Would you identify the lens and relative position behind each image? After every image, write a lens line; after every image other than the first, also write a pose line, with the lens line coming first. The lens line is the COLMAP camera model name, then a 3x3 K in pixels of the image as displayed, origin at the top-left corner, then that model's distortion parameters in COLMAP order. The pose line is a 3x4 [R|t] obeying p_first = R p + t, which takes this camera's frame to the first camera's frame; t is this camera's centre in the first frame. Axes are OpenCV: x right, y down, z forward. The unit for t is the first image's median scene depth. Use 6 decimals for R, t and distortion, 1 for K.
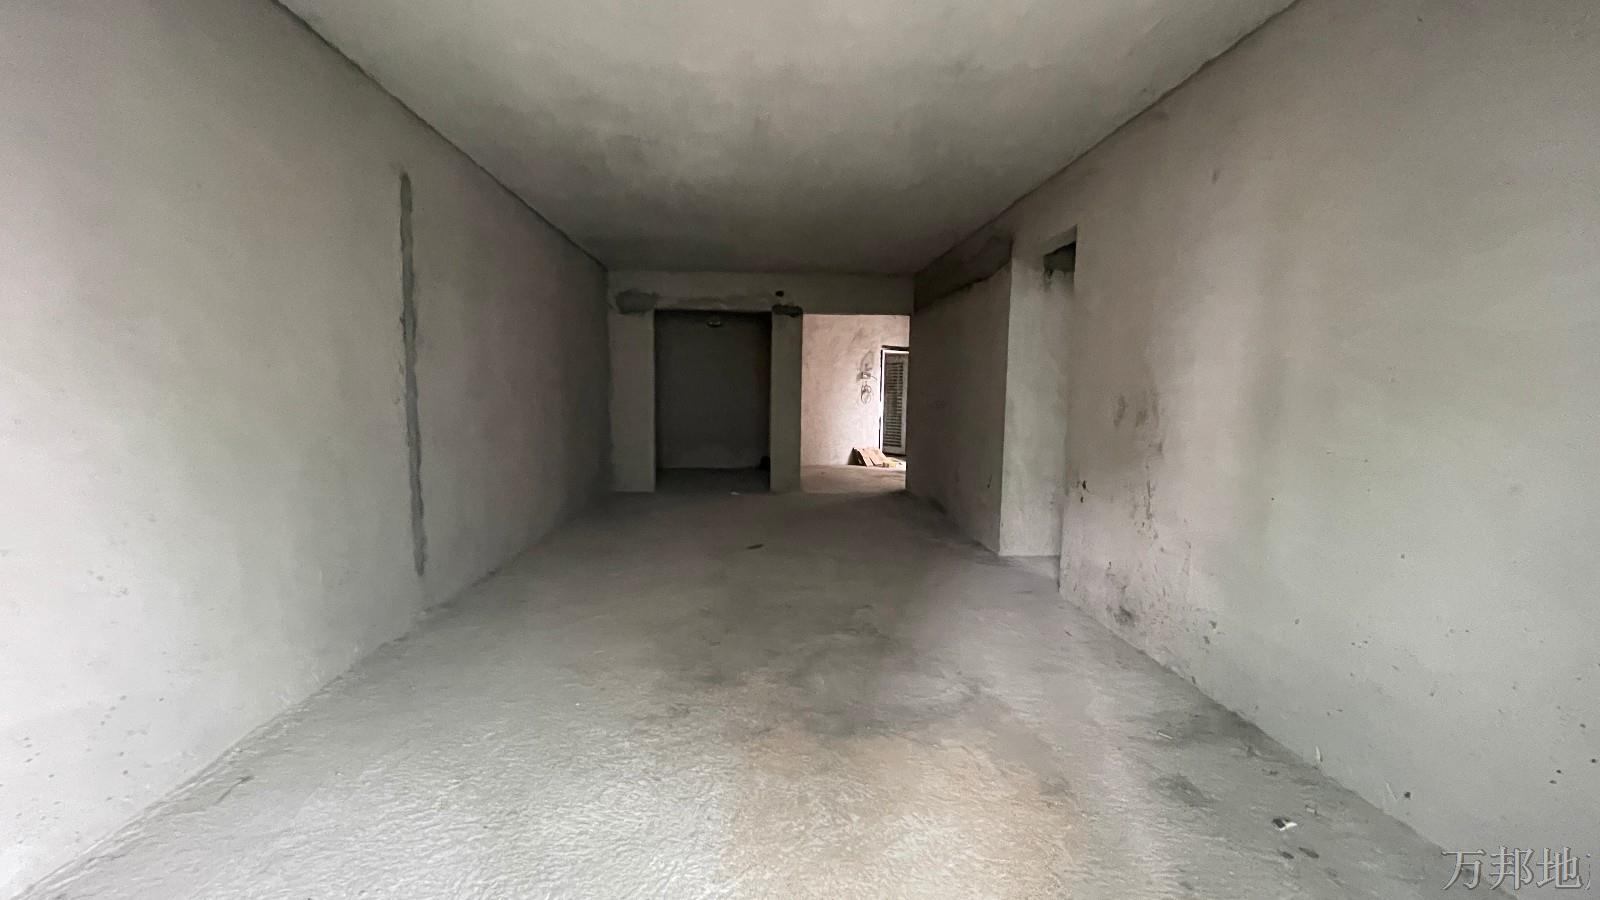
lens RADIAL K [[653.0, 0, 799.2], [0, 653.0, 451.7], [0, 0, 1]] dist [0.002298, 0.000317]
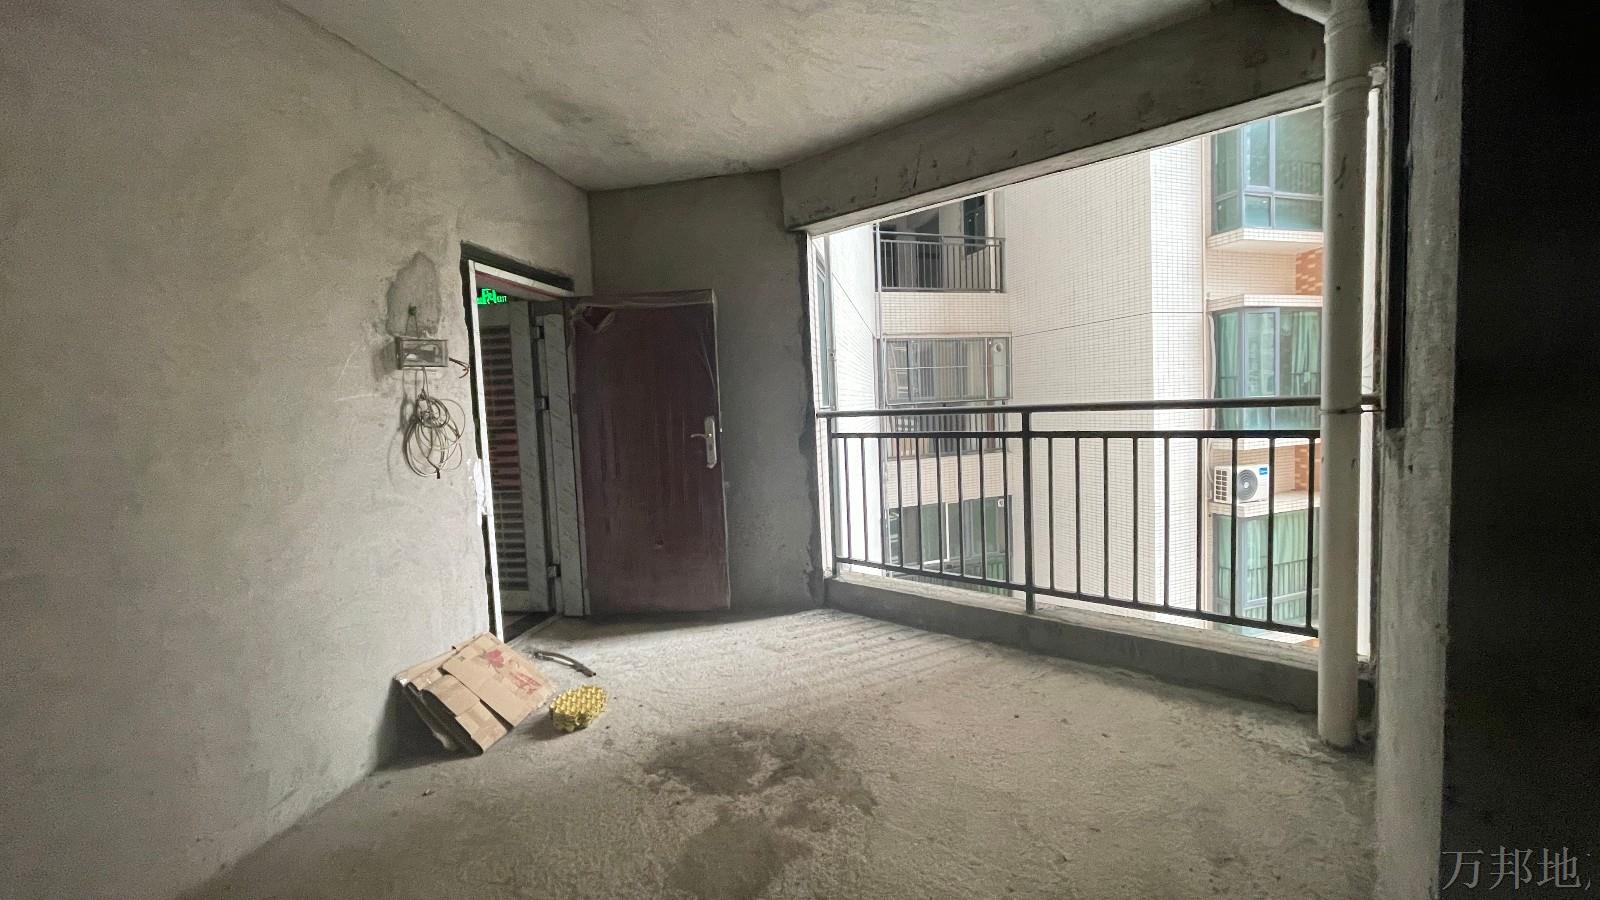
lens RADIAL K [[653.0, 0, 802.2], [0, 653.0, 452.9], [0, 0, 1]] dist [0.002298, 0.000317]
pose [[0.714839, -0.092494, 0.693145, 0.035678], [0.121171, 0.992603, 0.007490, -0.066993], [-0.688711, 0.078635, 0.720759, 0.741445]]
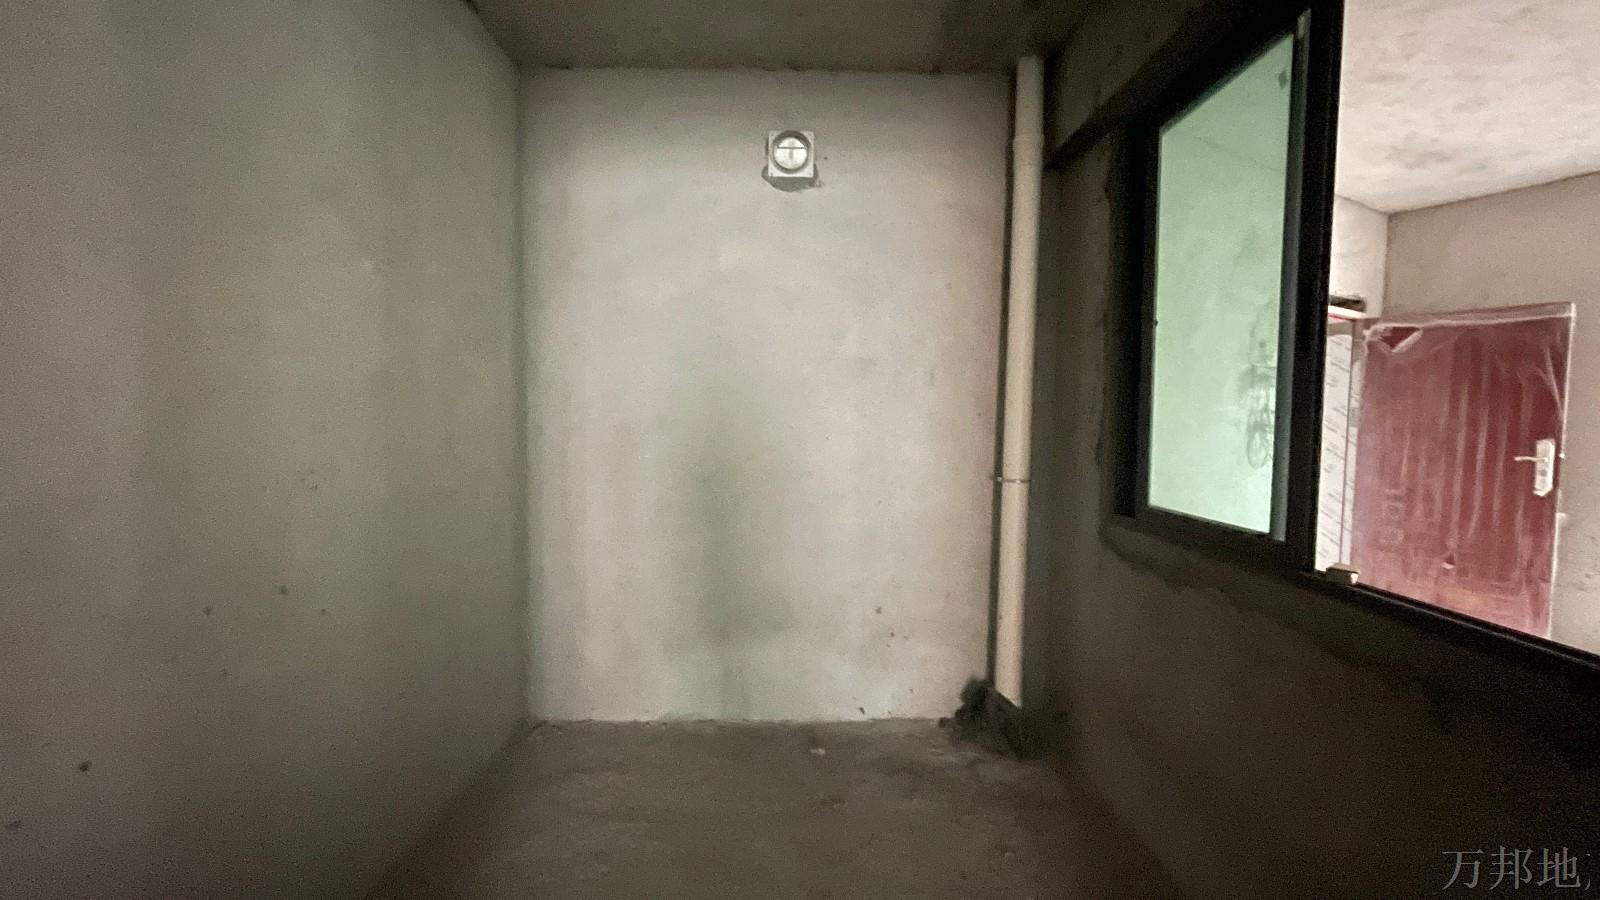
lens RADIAL K [[653.0, 0, 800.2], [0, 653.0, 451.8], [0, 0, 1]] dist [0.002298, 0.000317]
pose [[0.996691, 0.006135, -0.081047, -0.093240], [-0.010066, 0.998788, -0.048178, -0.064219], [0.080653, 0.048835, 0.995545, 0.676048]]
